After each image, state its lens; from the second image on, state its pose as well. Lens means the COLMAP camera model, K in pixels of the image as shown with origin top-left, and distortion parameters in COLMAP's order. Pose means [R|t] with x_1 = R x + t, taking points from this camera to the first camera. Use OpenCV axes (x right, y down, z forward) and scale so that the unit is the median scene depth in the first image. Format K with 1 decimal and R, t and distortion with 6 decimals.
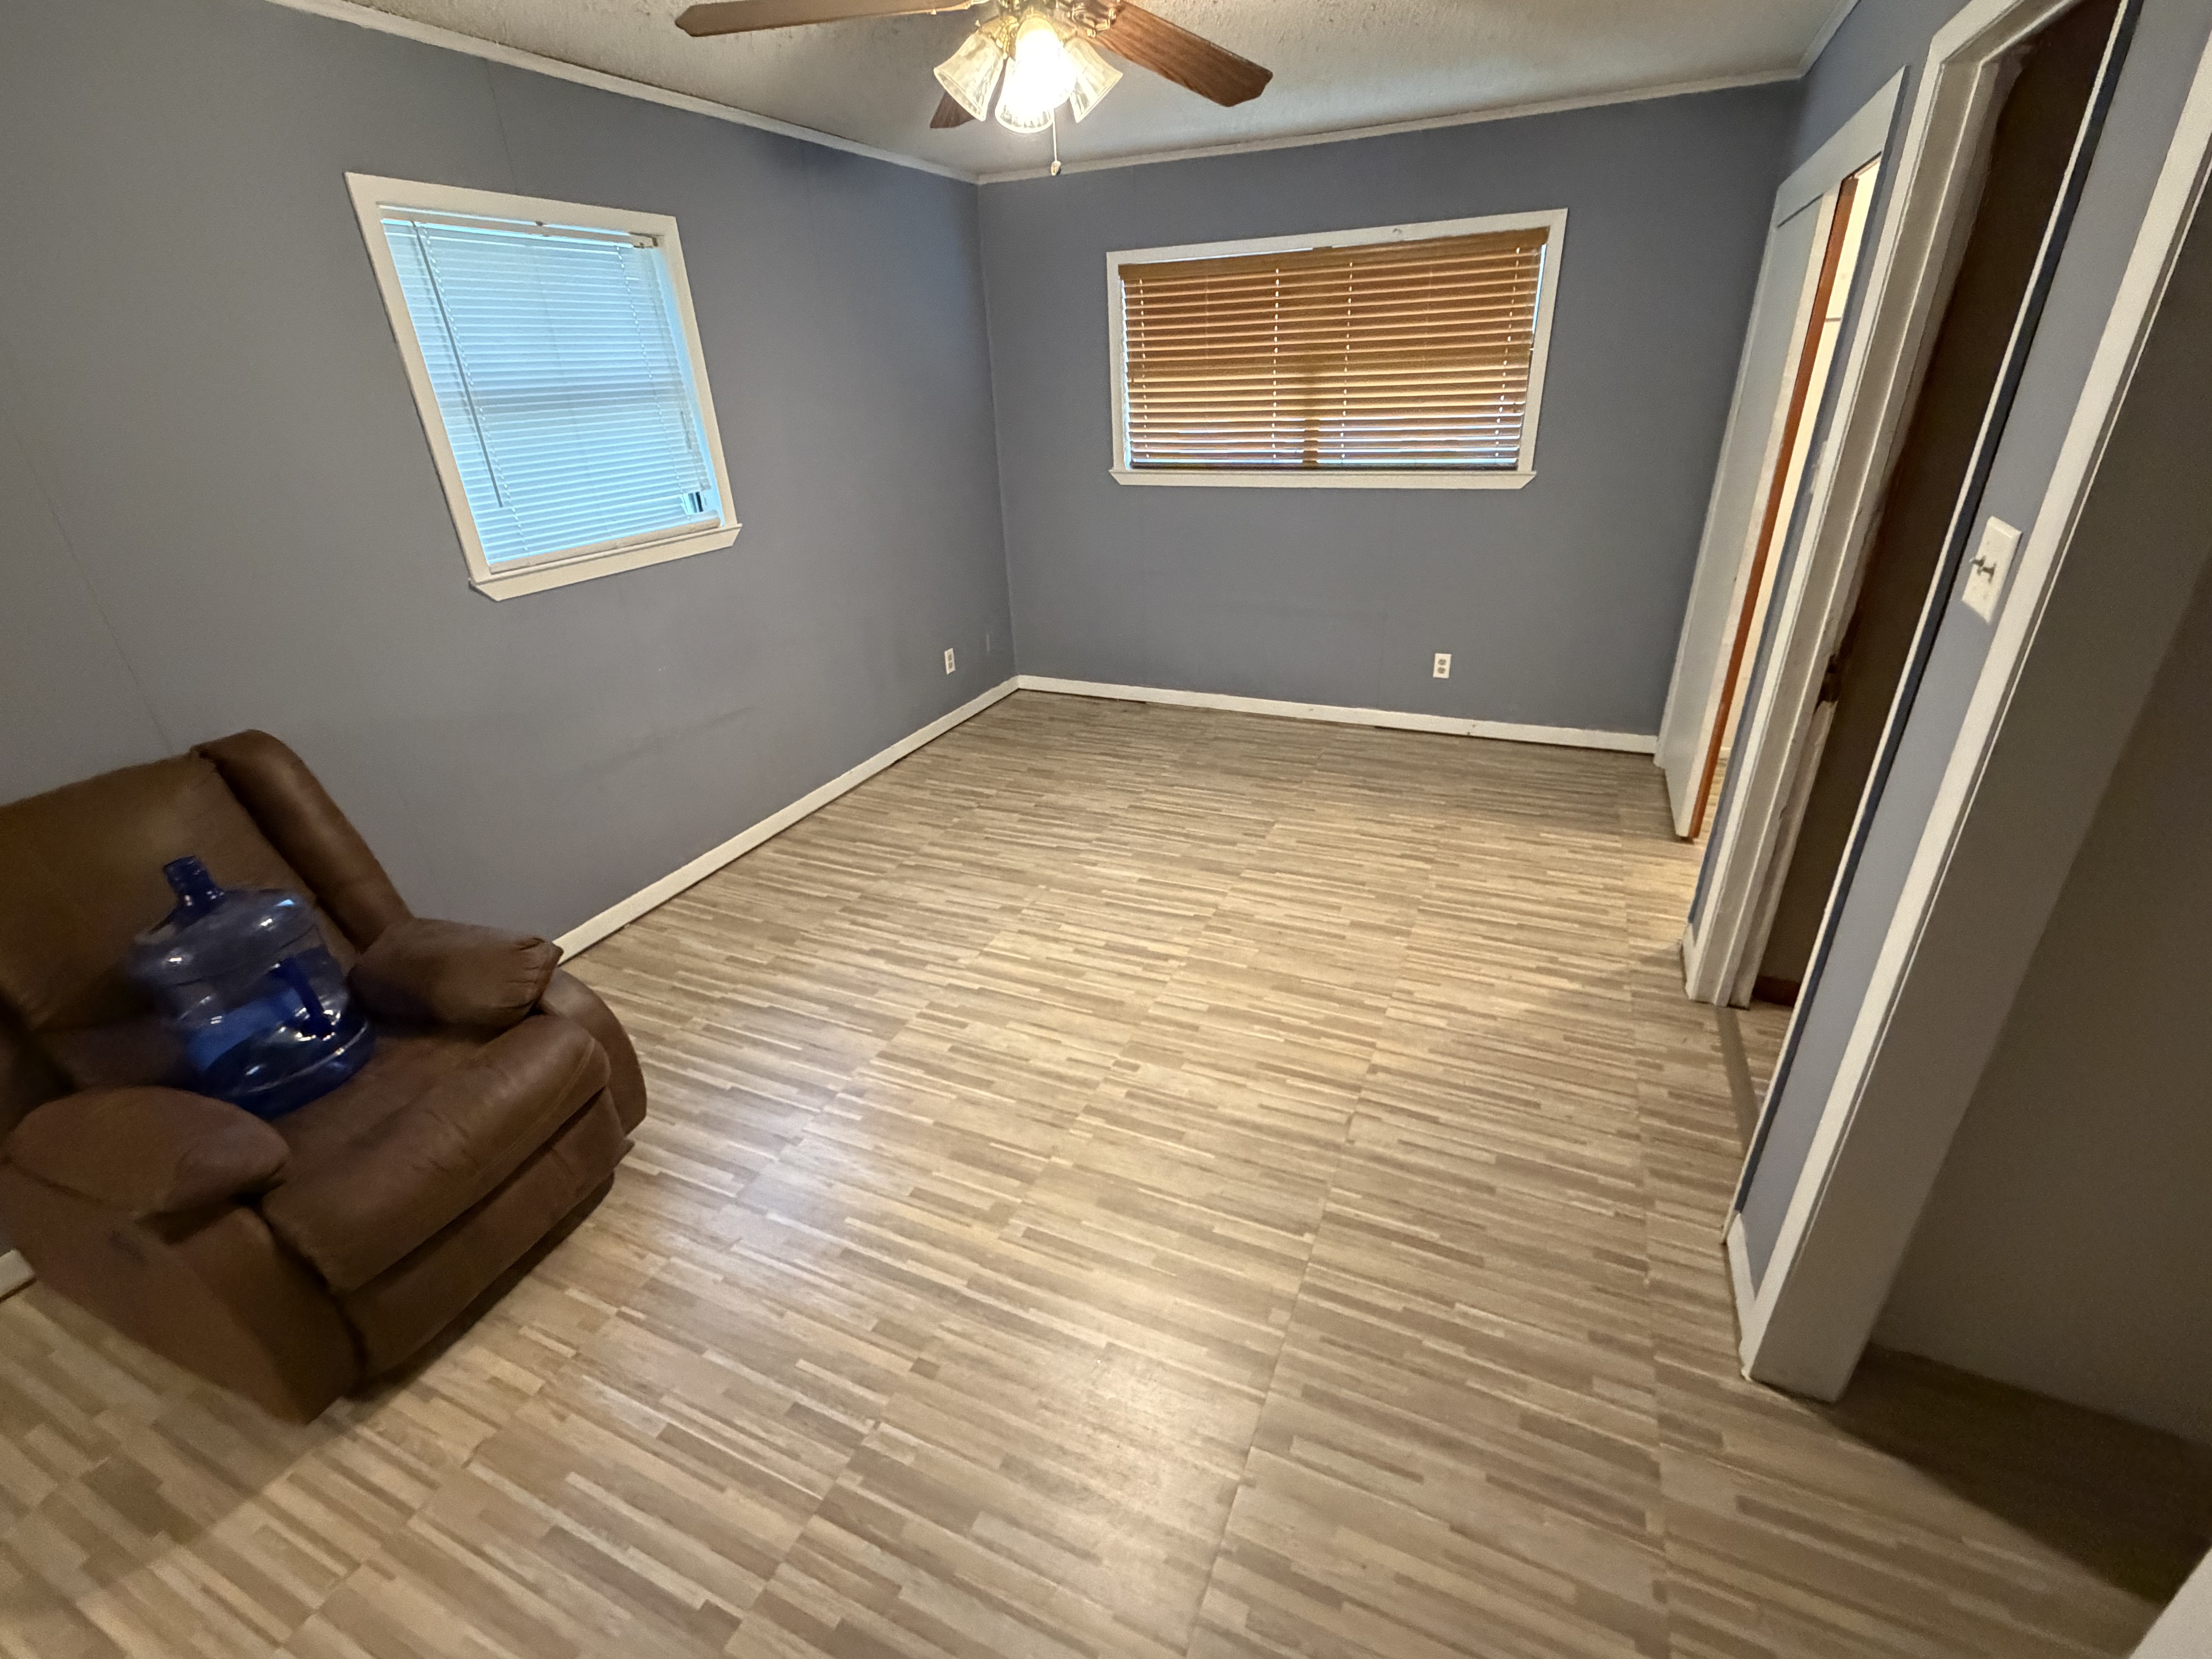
lens RADIAL K [[960.8, 0, 1110.8], [0, 960.8, 830.5], [0, 0, 1]] dist [0.000790, -0.000333]
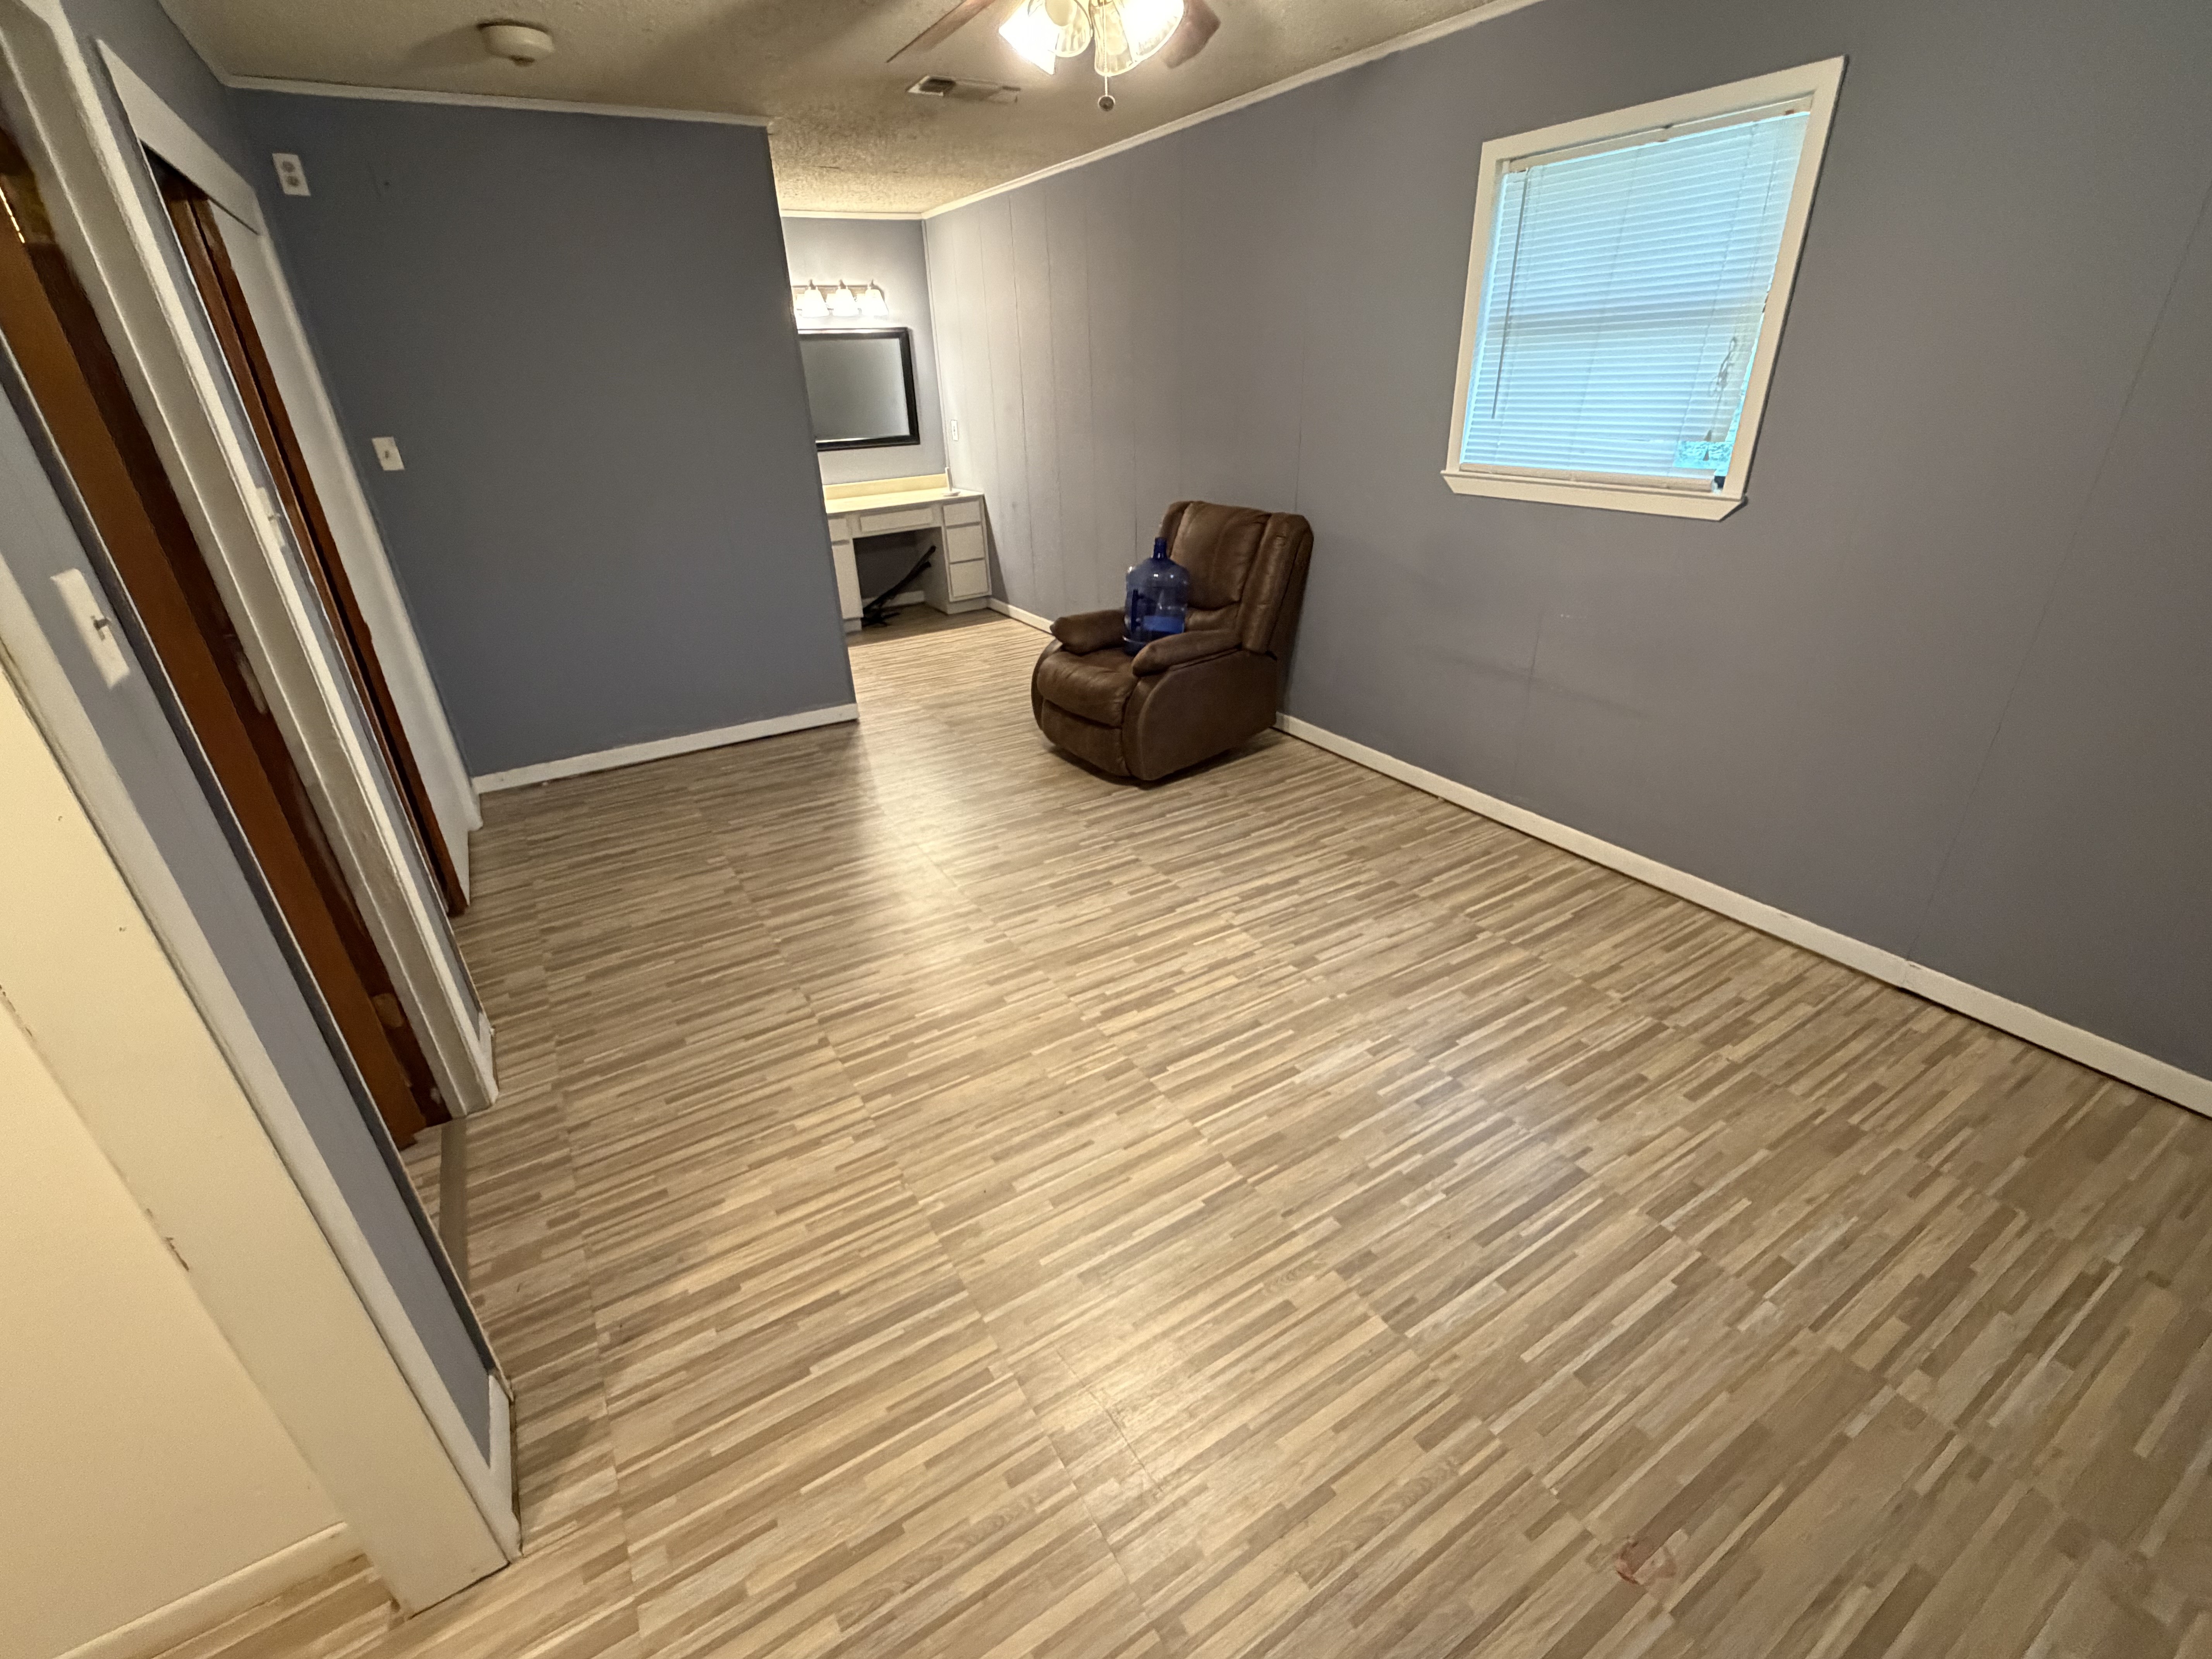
lens RADIAL K [[960.8, 0, 1104.7], [0, 960.8, 829.8], [0, 0, 1]] dist [0.000790, -0.000333]
pose [[-0.564804, 0.417977, -0.711542, 0.618404], [-0.301994, 0.697740, 0.649584, -0.558078], [0.767982, 0.581769, -0.267859, 1.147938]]
